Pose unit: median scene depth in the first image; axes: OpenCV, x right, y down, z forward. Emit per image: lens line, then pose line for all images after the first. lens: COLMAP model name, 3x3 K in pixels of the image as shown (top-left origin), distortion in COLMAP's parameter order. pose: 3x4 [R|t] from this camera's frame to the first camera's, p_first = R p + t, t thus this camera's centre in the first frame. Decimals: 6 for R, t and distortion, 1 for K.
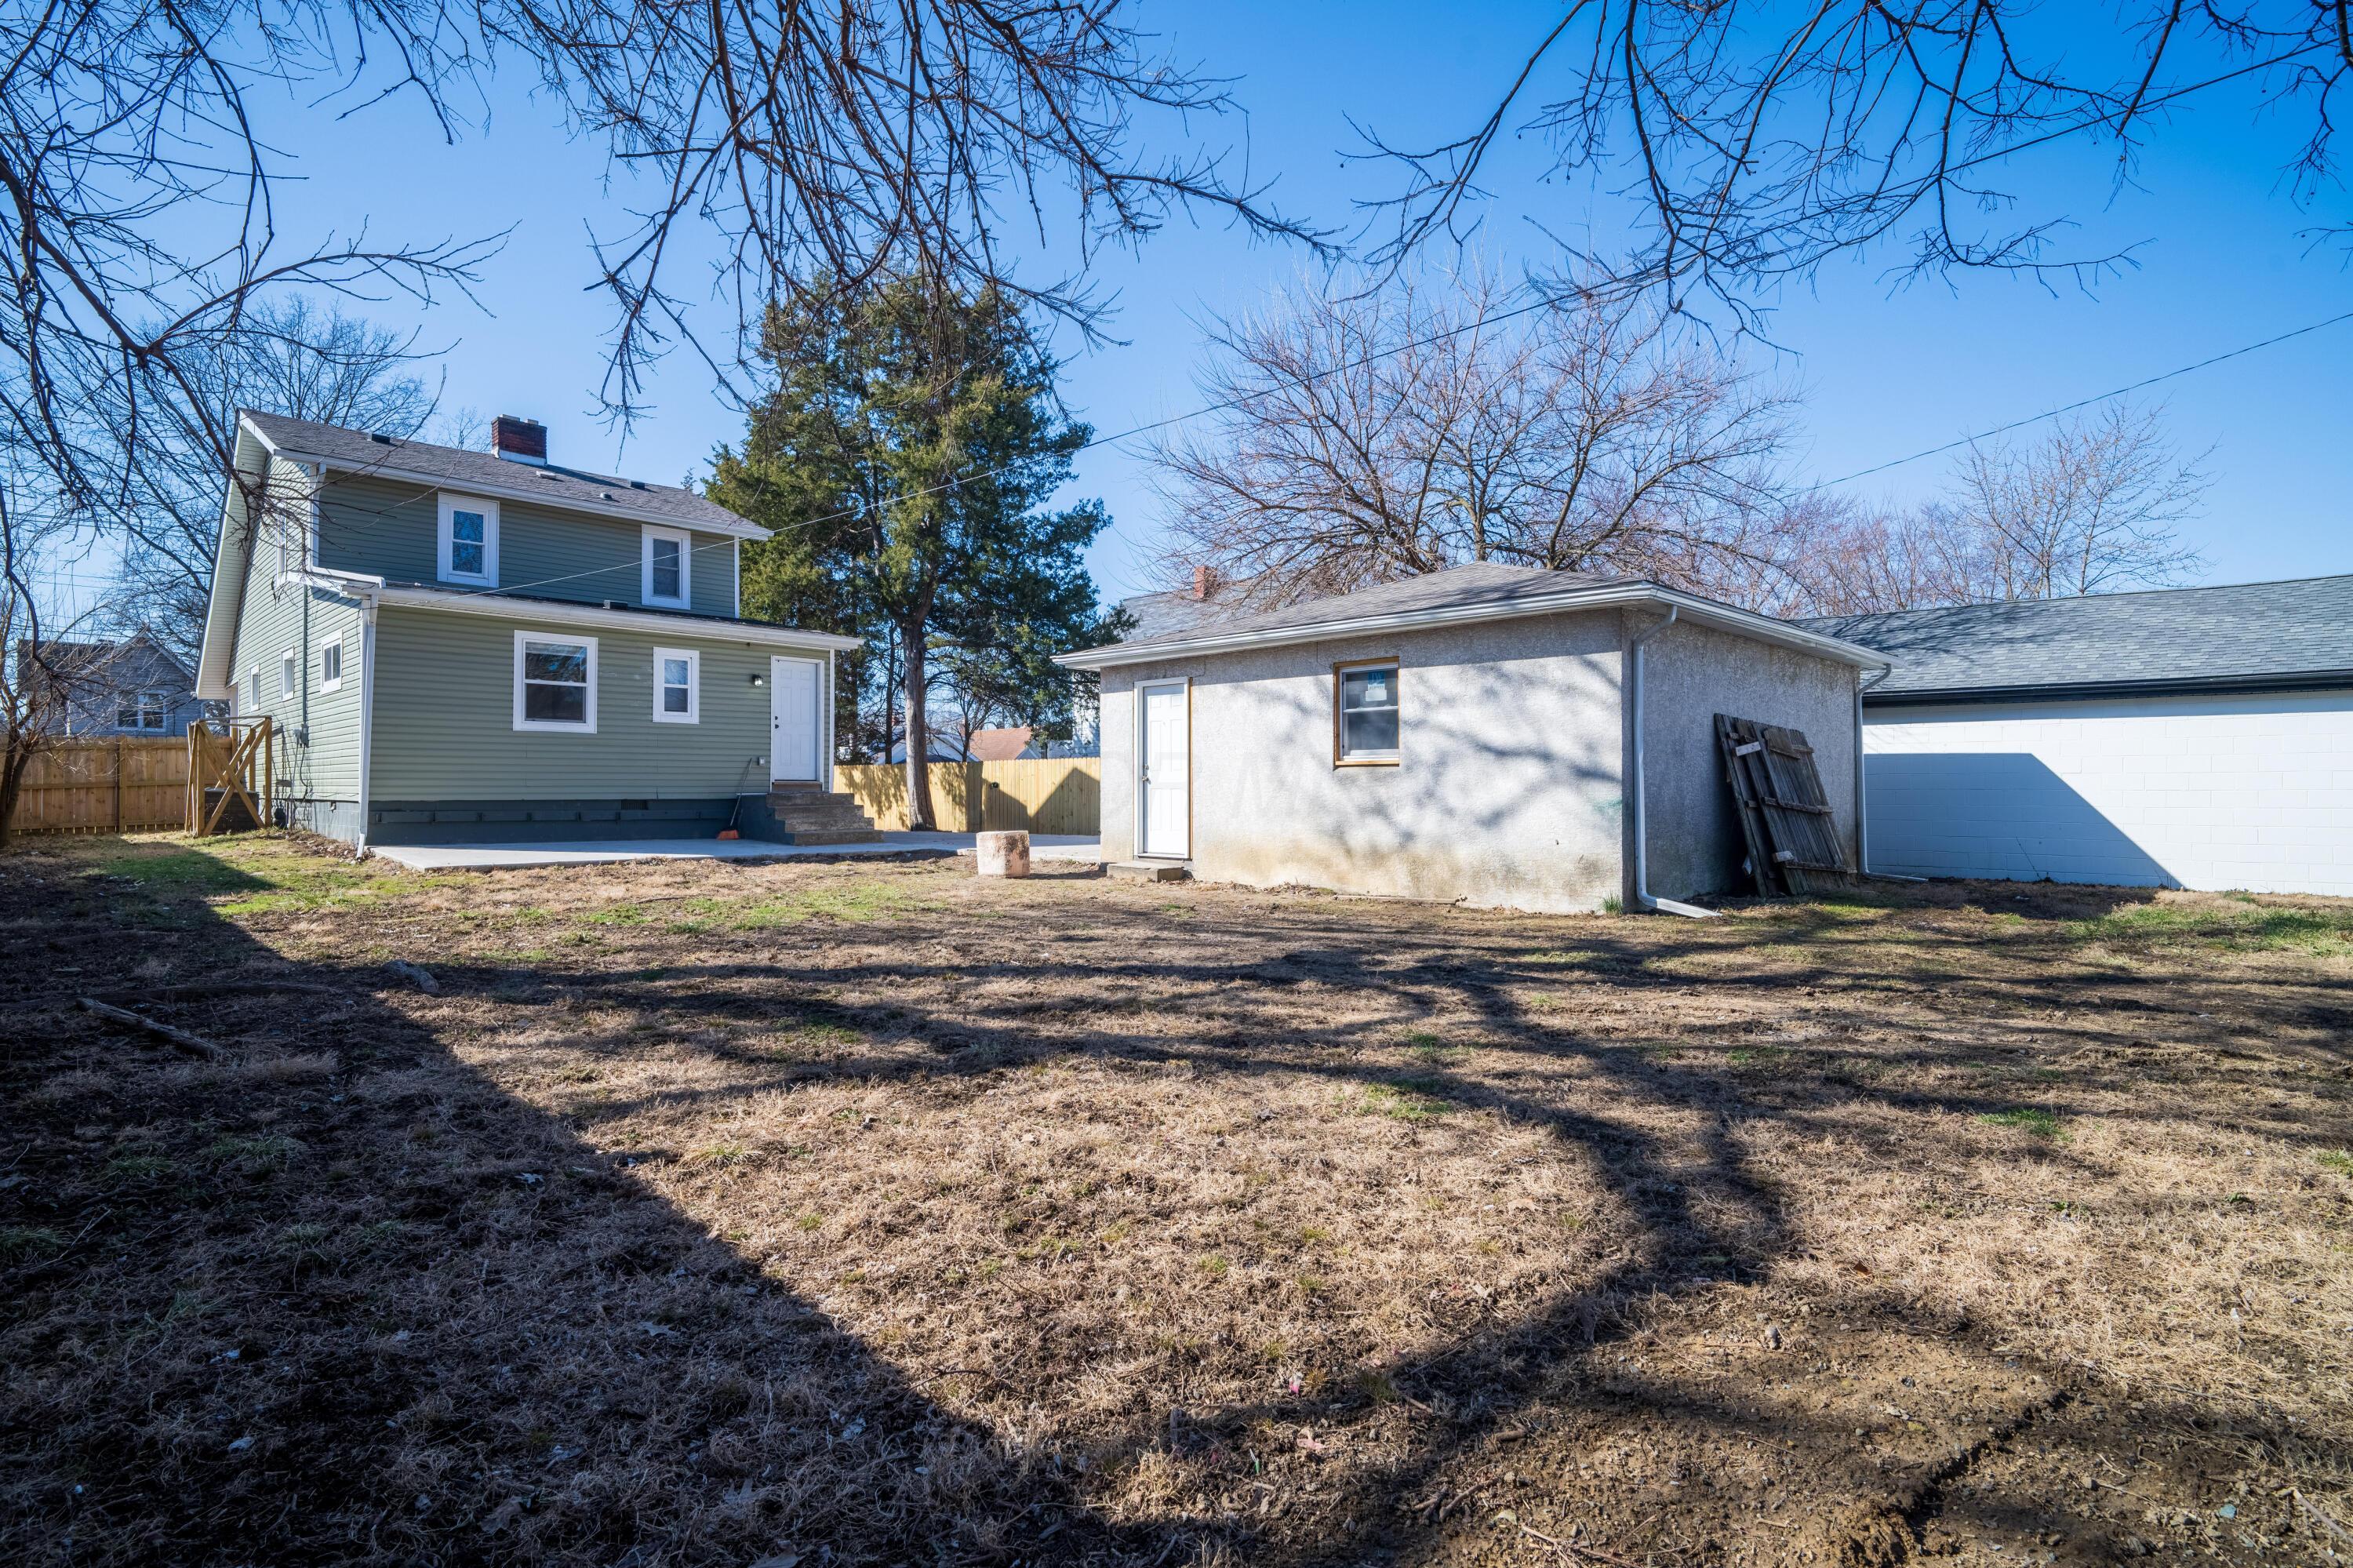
lens RADIAL K [[1111.2, 0, 1175.7], [0, 1111.2, 759.1], [0, 0, 1]] dist [-0.001397, -0.001425]
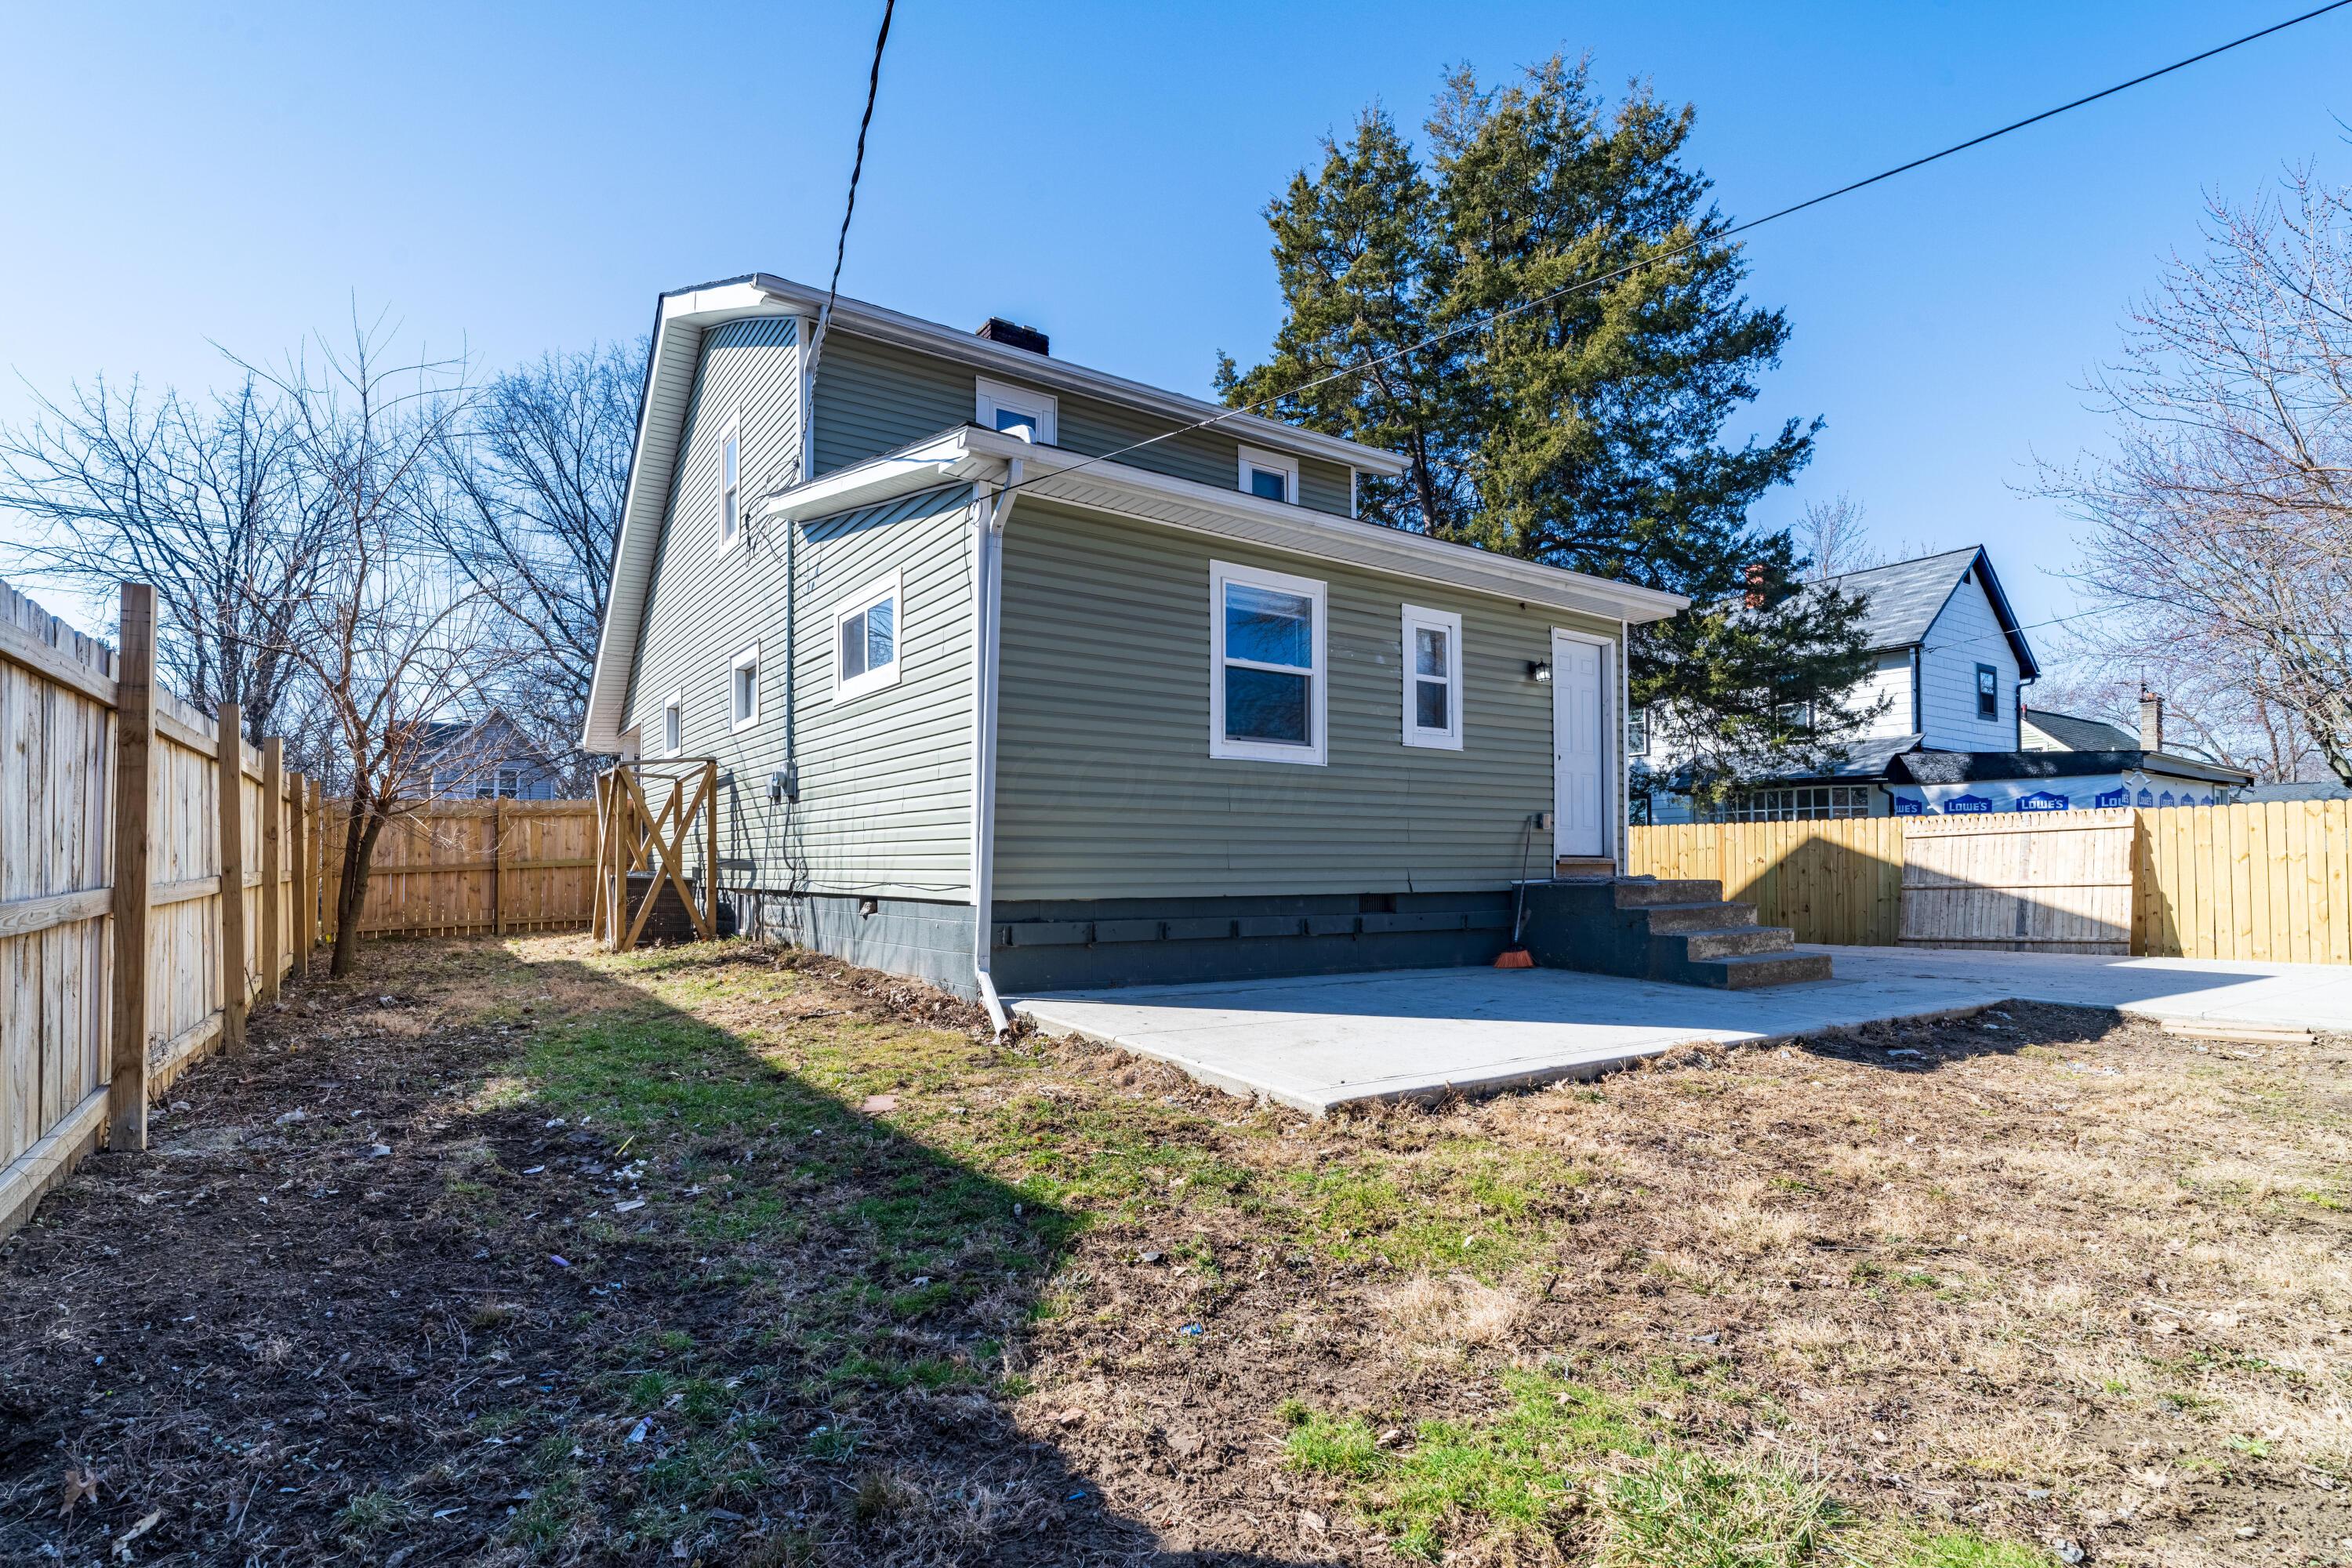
lens RADIAL K [[1088.6, 0, 1177.9], [0, 1088.6, 821.9], [0, 0, 1]] dist [-0.001331, -0.000406]
pose [[0.983598, -0.009370, -0.180128, -0.475390], [0.006599, 0.999851, -0.015975, 0.009714], [0.180251, 0.014524, 0.983513, 0.468459]]
